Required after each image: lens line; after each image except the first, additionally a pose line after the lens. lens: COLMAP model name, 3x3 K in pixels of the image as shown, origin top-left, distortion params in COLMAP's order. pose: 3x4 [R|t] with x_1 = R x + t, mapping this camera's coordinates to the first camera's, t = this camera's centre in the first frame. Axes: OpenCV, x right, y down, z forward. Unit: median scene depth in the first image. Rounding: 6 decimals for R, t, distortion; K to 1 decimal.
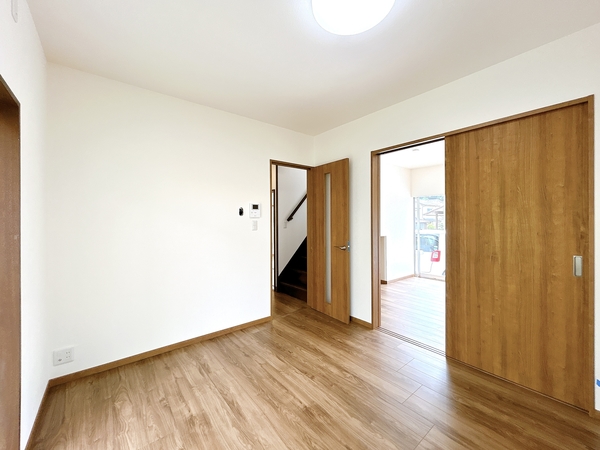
lens RADIAL K [[245.9, 0, 301.8], [0, 245.9, 221.6], [0, 0, 1]] dist [-0.001162, -0.000143]
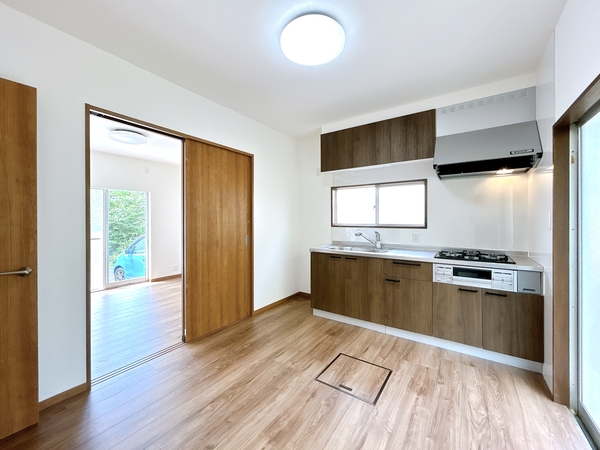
lens RADIAL K [[245.9, 0, 301.0], [0, 245.9, 221.5], [0, 0, 1]] dist [-0.001162, -0.000143]
pose [[-0.287514, -0.002647, 0.957773, -0.667004], [0.009385, 0.999940, 0.005581, 0.018667], [-0.957730, 0.010593, -0.287472, 0.949981]]
